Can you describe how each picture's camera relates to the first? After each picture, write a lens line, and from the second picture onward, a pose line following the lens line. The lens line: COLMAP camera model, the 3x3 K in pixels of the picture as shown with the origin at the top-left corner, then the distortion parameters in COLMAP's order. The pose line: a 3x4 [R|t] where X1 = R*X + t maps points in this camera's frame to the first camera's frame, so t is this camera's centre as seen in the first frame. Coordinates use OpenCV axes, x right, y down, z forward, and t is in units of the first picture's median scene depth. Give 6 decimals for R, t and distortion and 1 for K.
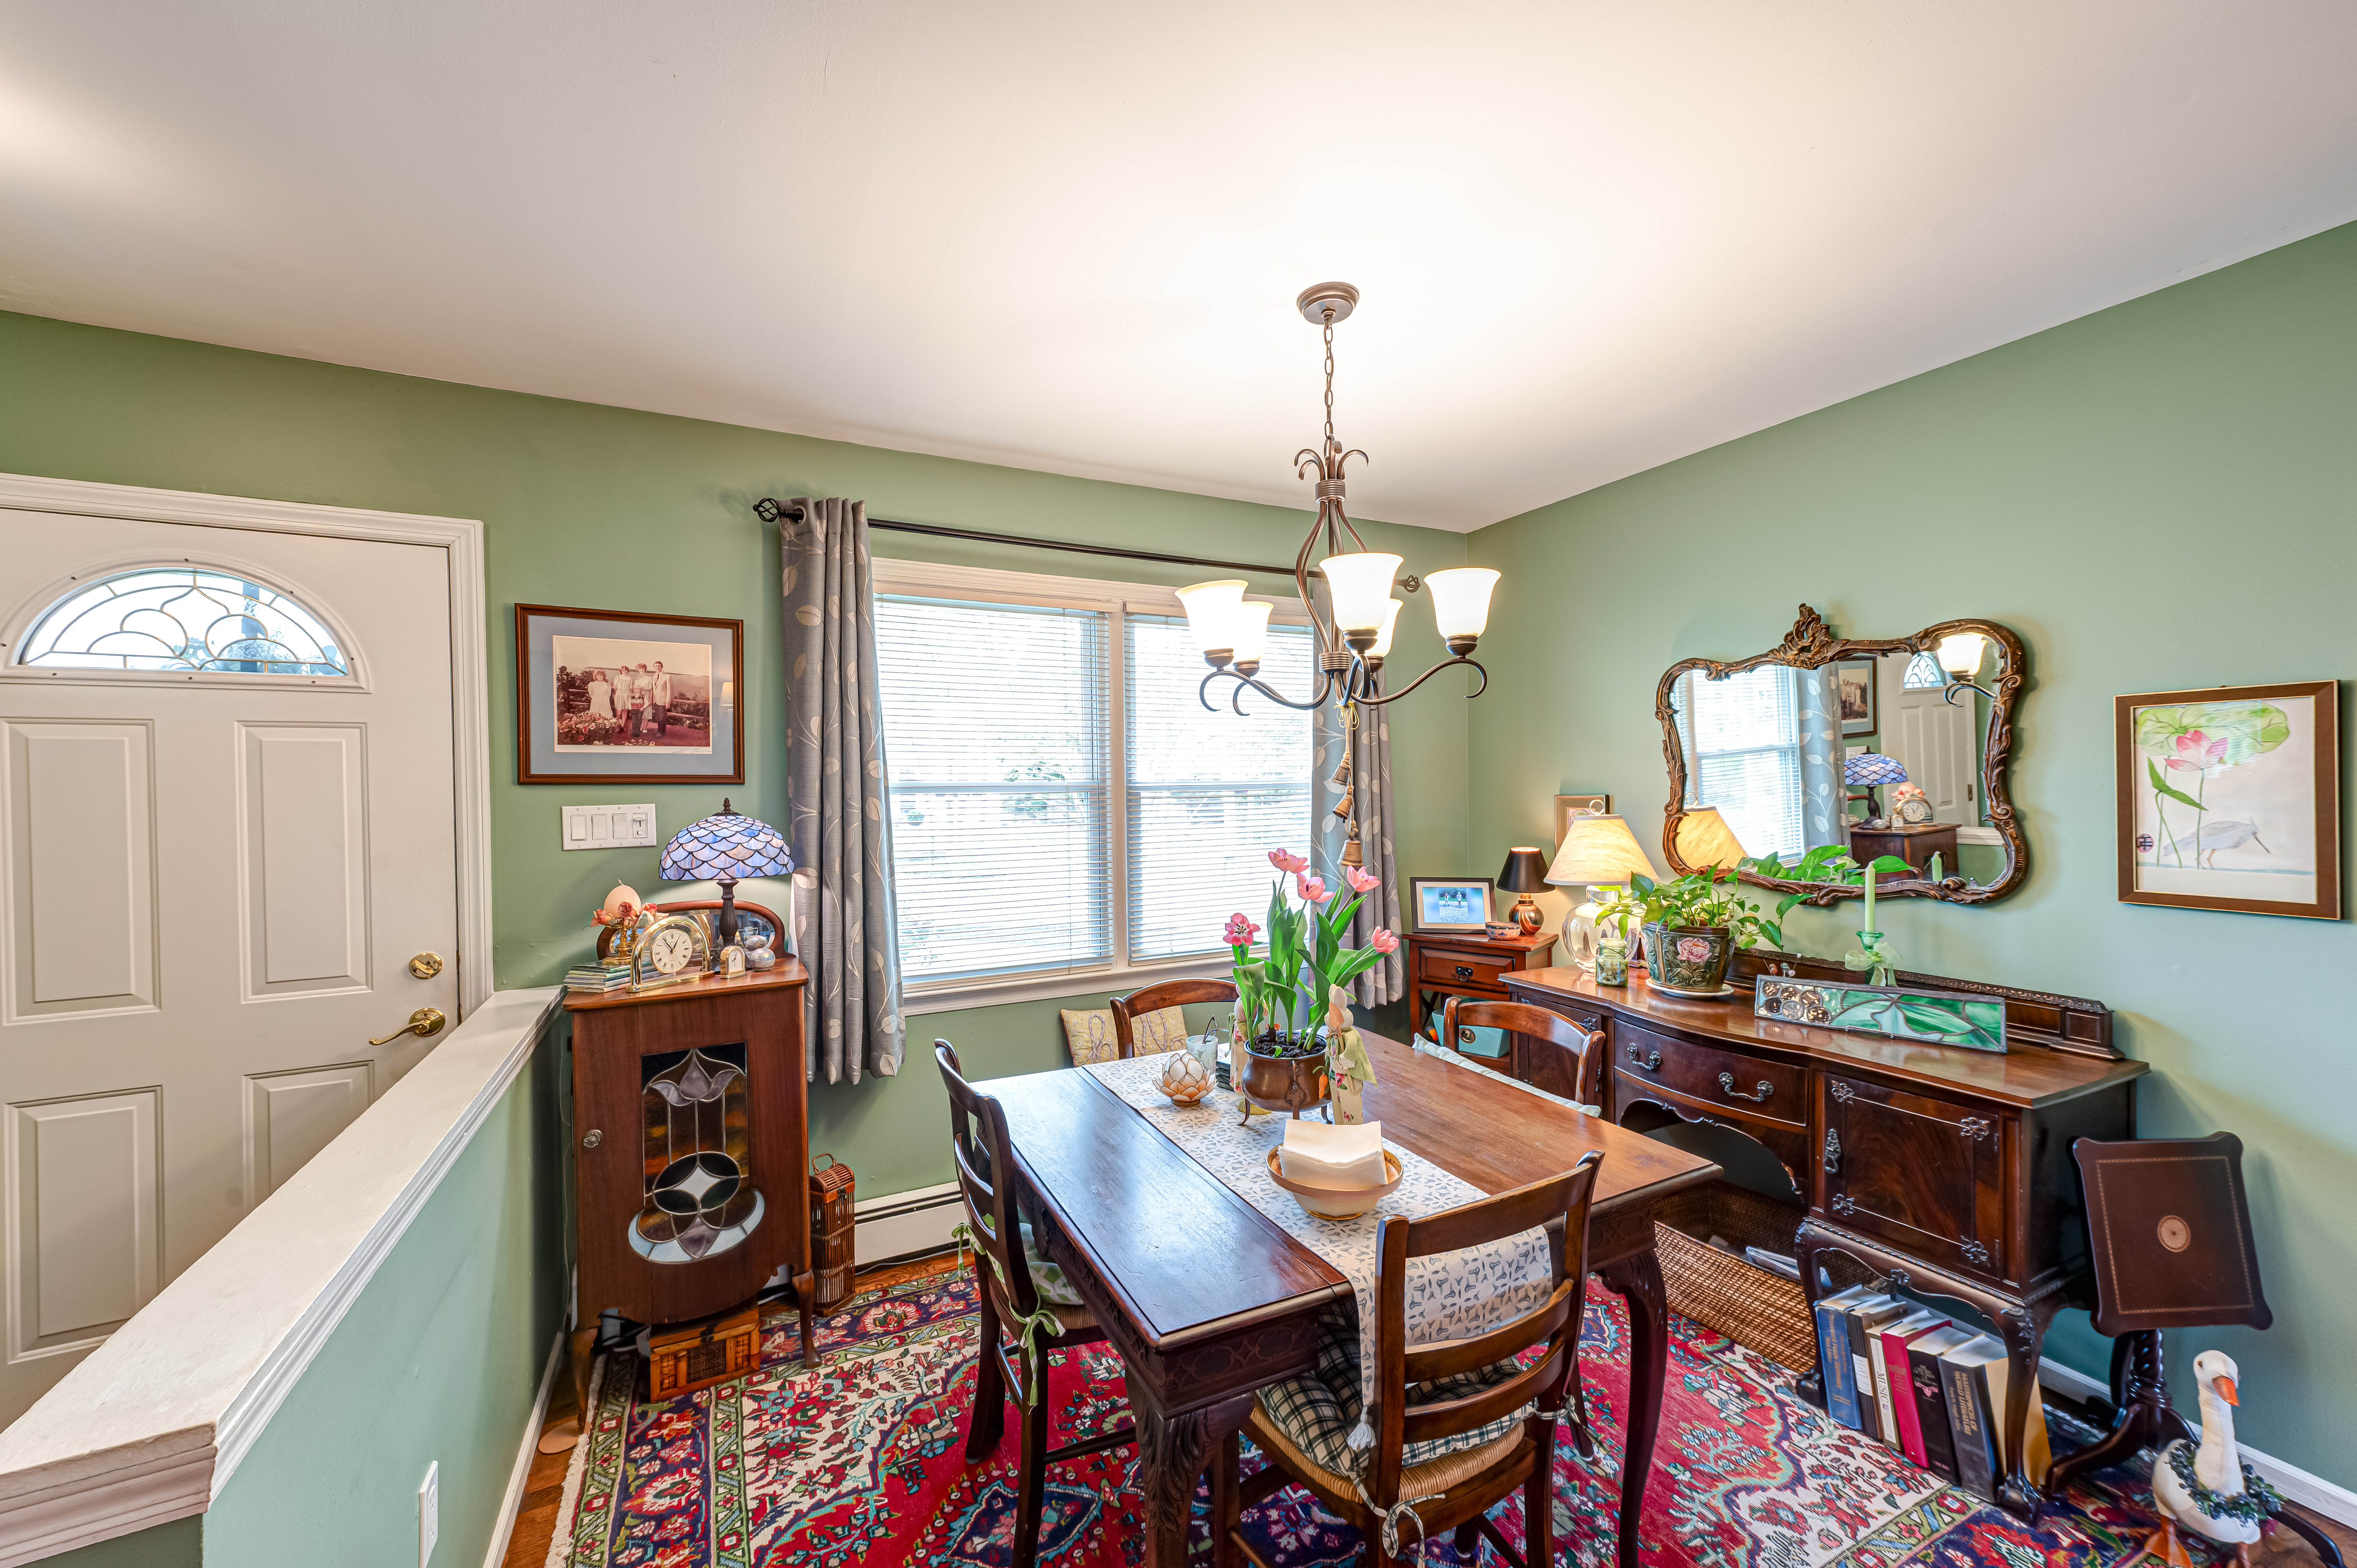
lens RADIAL K [[908.6, 0, 1184.4], [0, 908.6, 793.9], [0, 0, 1]] dist [0.013840, -0.000003]
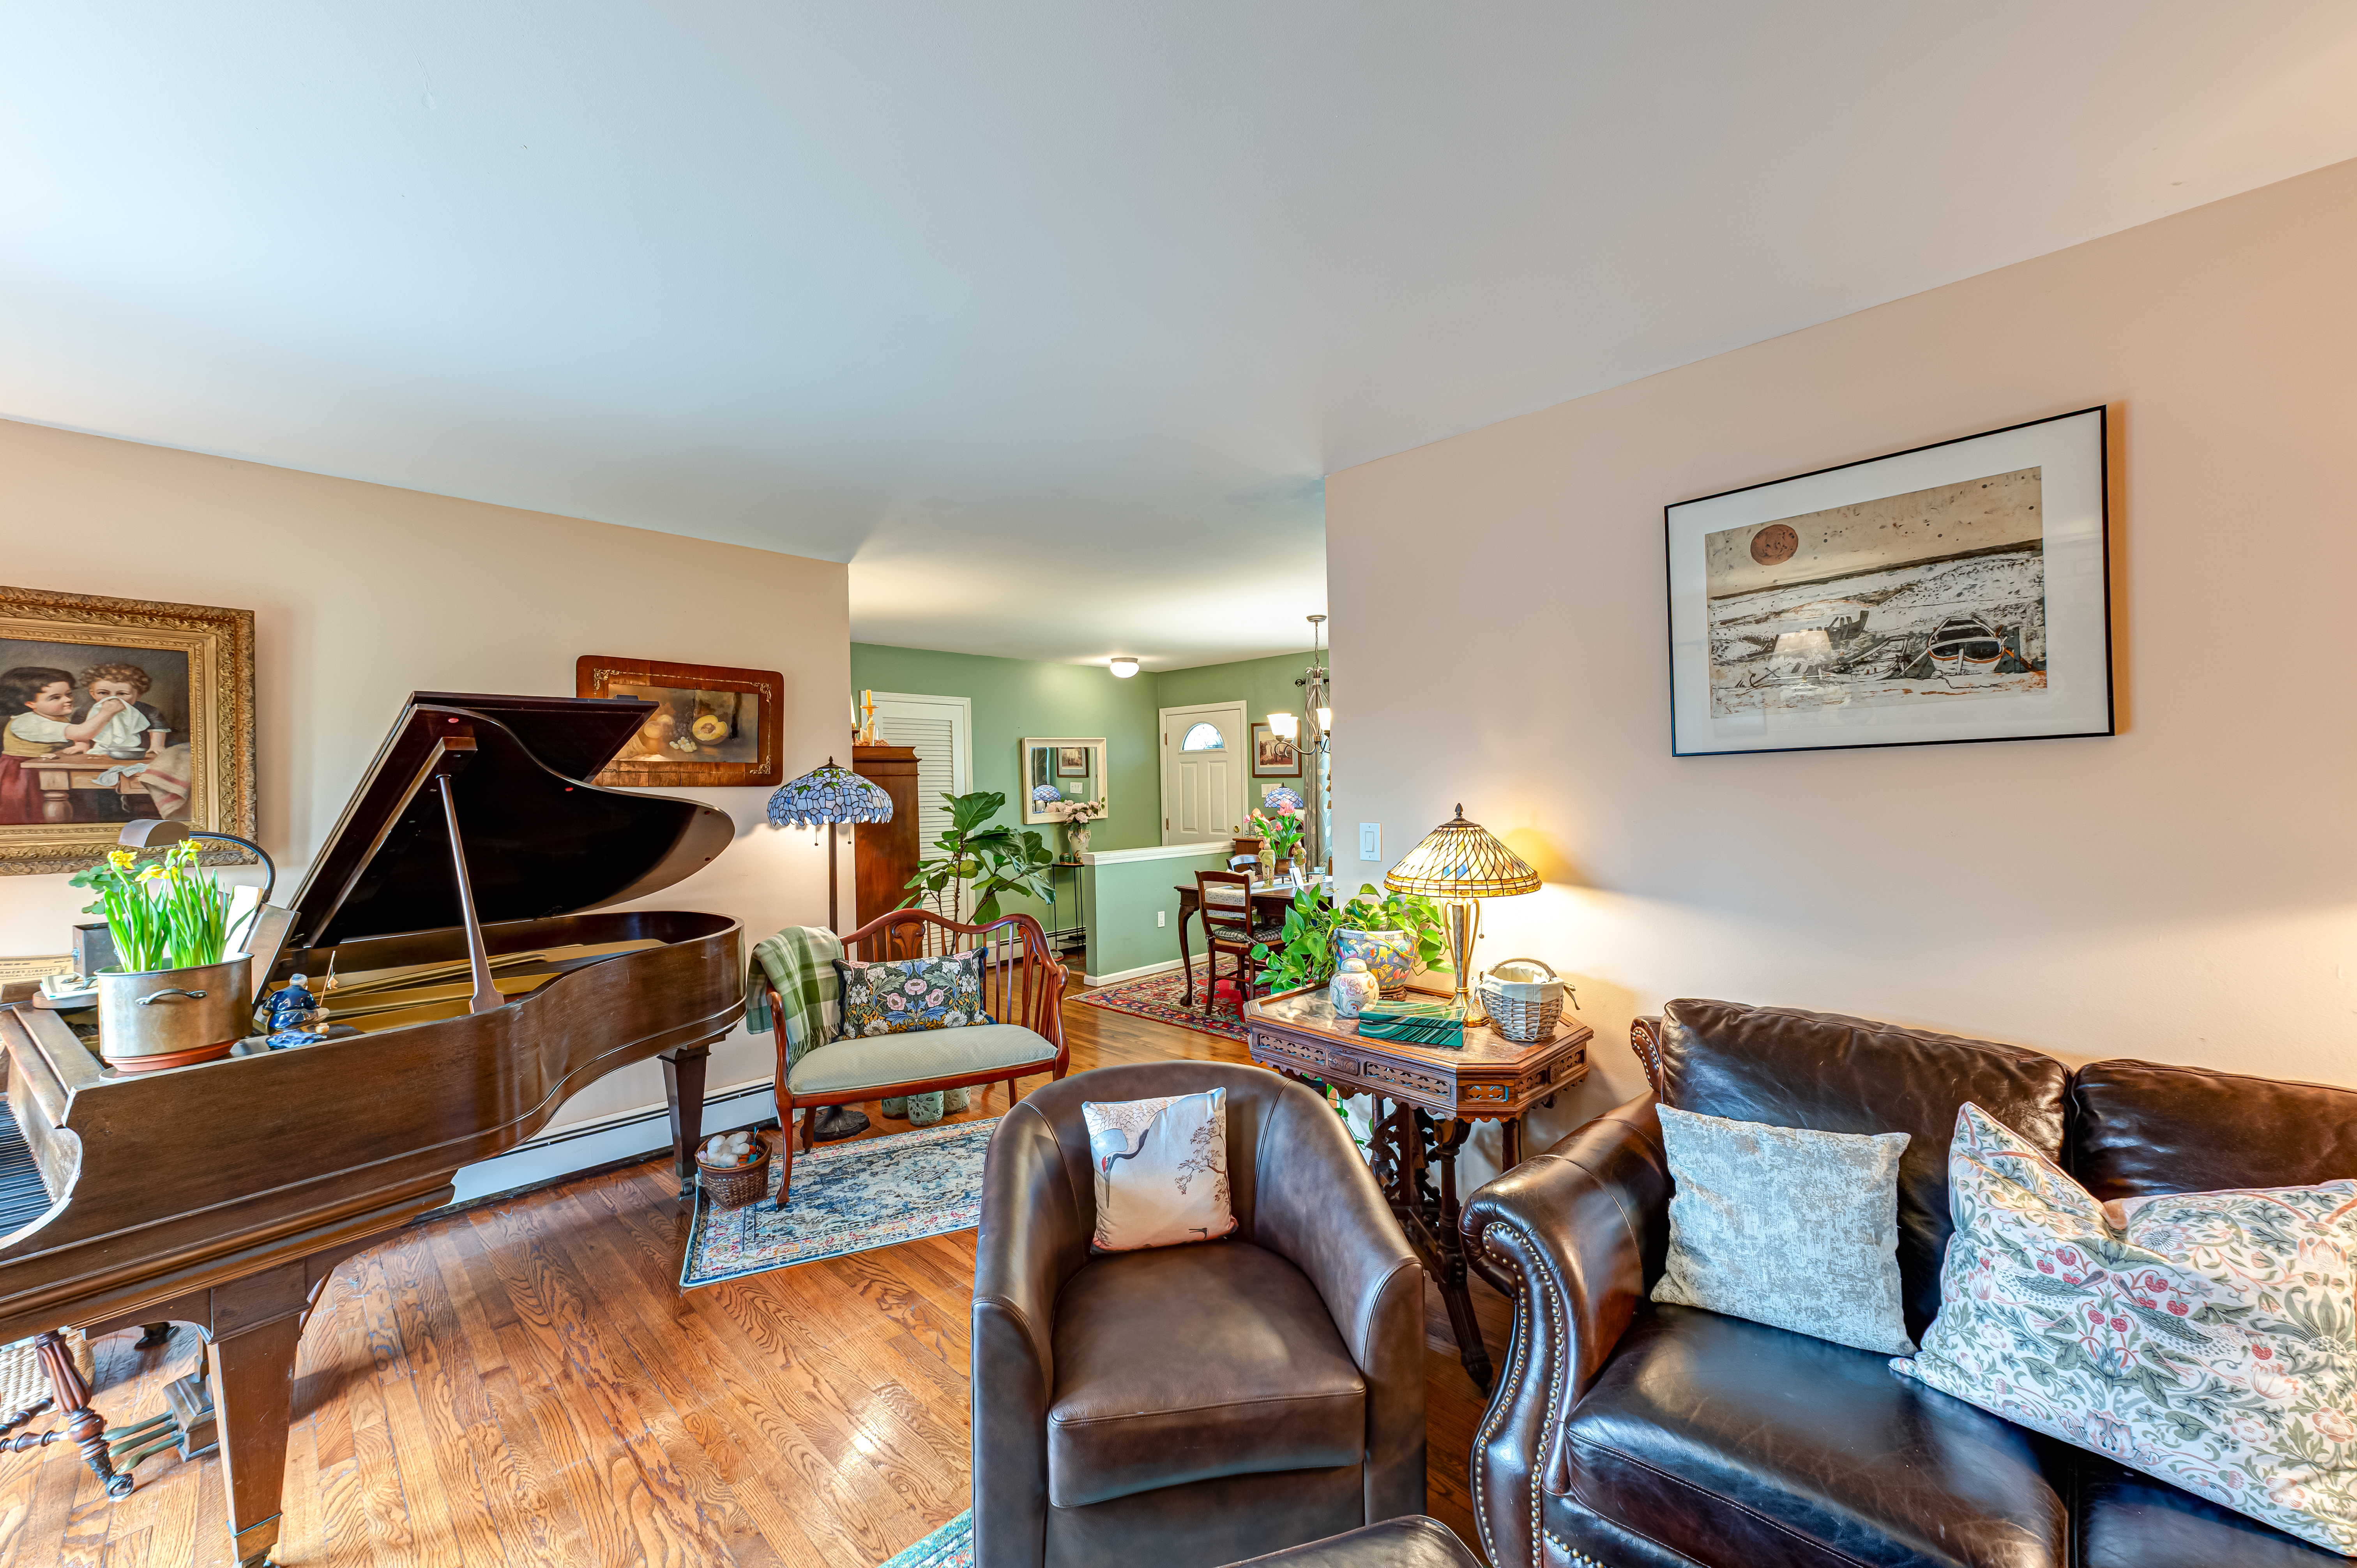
lens RADIAL K [[904.0, 0, 1168.2], [0, 904.0, 786.2], [0, 0, 1]] dist [0.001229, 0.000160]
pose [[0.307298, 0.015325, -0.951490, 2.367142], [0.002114, 0.999857, 0.016786, -0.035347], [0.951611, -0.007169, 0.307222, -0.309948]]
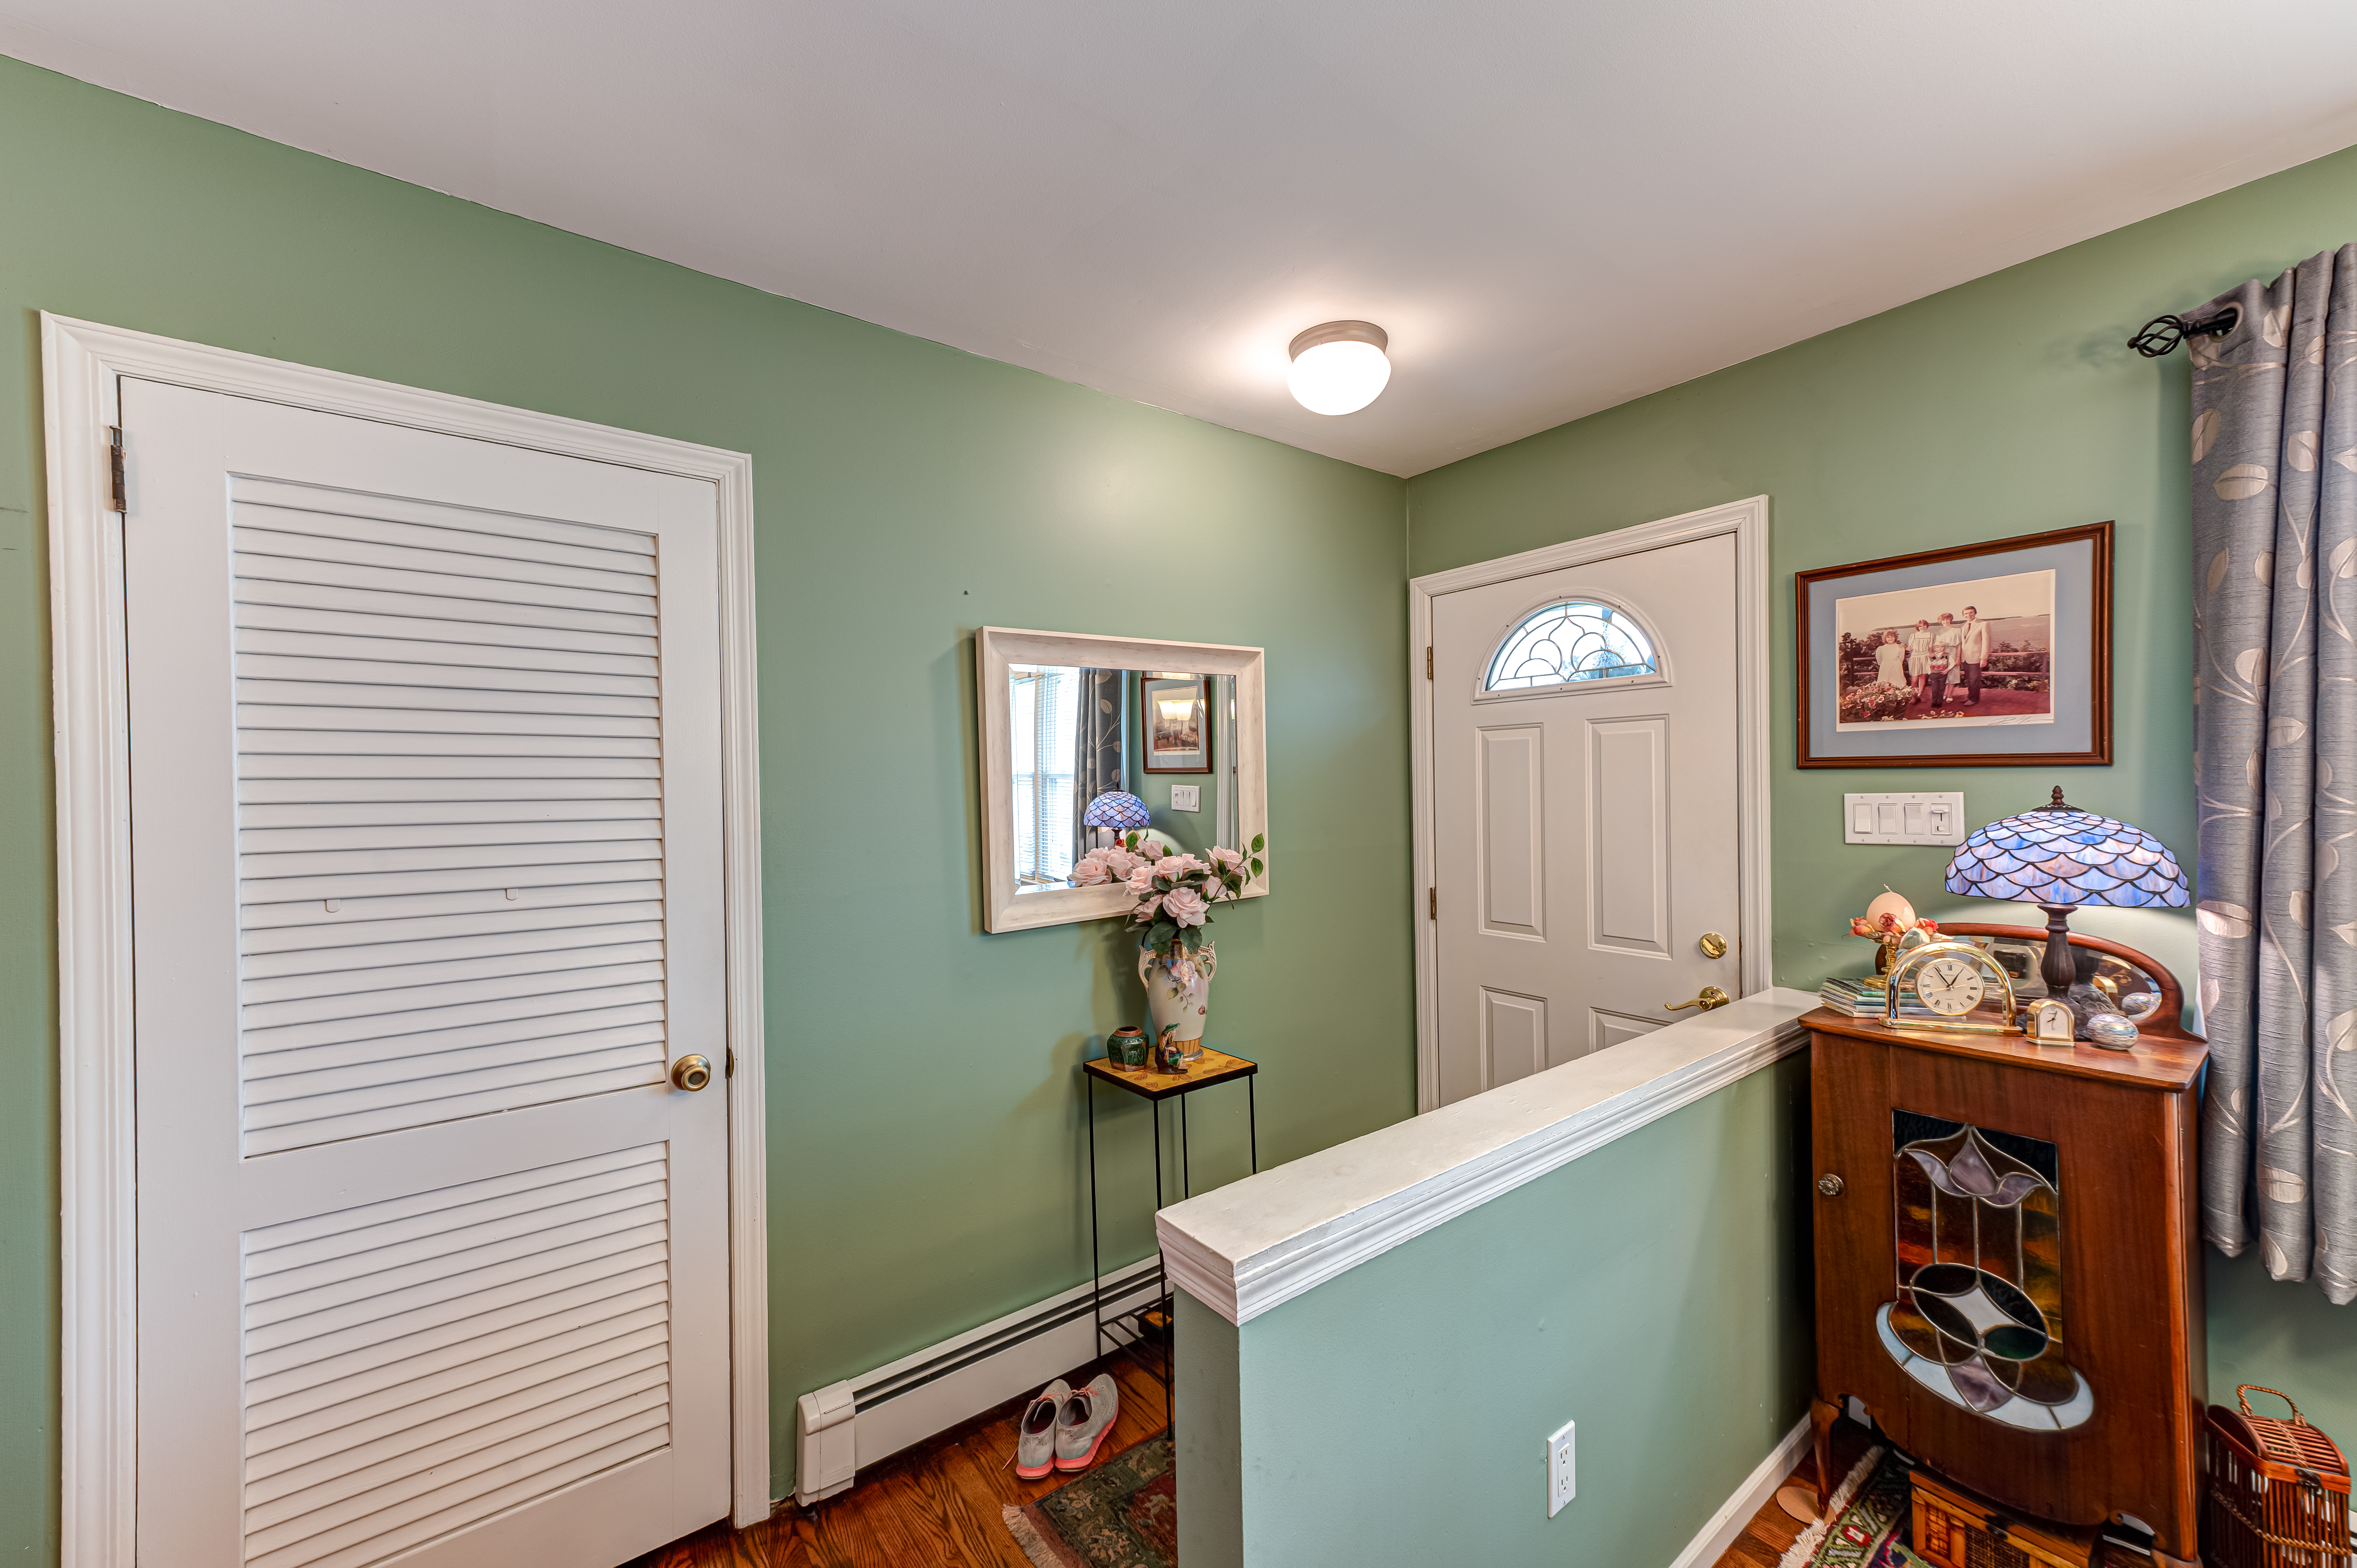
lens RADIAL K [[908.6, 0, 1184.4], [0, 908.6, 793.9], [0, 0, 1]] dist [0.013840, -0.000003]
pose [[0.186223, 0.019537, -0.982313, 0.065980], [0.001367, 0.999796, 0.020143, -0.004768], [0.982507, -0.005094, 0.186159, 0.225399]]
